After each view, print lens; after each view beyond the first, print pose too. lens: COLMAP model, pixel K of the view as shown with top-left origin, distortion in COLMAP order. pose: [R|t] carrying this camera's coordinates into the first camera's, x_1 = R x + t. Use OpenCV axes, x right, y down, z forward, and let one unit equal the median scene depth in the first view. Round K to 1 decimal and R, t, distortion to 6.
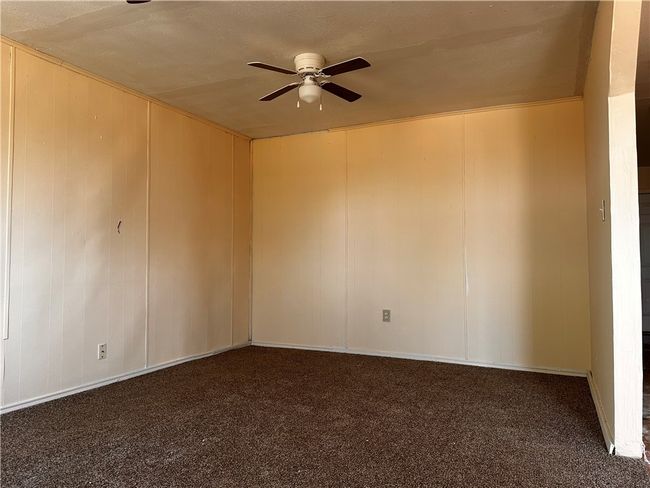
lens RADIAL K [[537.3, 0, 310.9], [0, 537.3, 243.9], [0, 0, 1]] dist [0.151147, -0.008458]
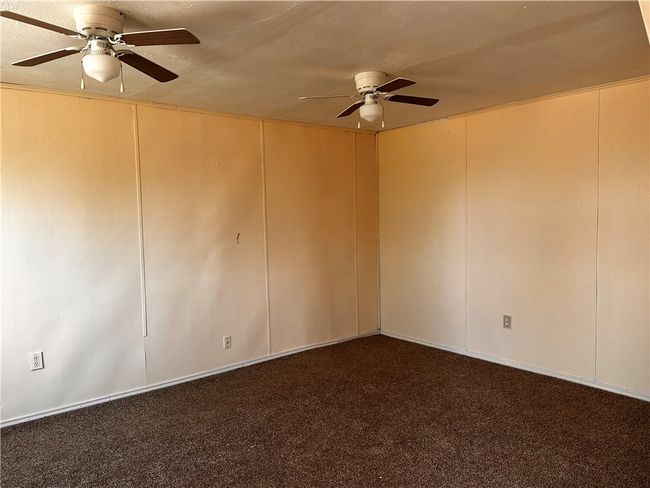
lens RADIAL K [[537.3, 0, 310.9], [0, 537.3, 243.9], [0, 0, 1]] dist [0.151147, -0.008458]
pose [[0.887132, 0.008557, -0.461436, 0.304142], [0.049896, 0.992189, 0.114327, -0.134942], [0.458810, -0.124447, 0.879776, 0.050149]]
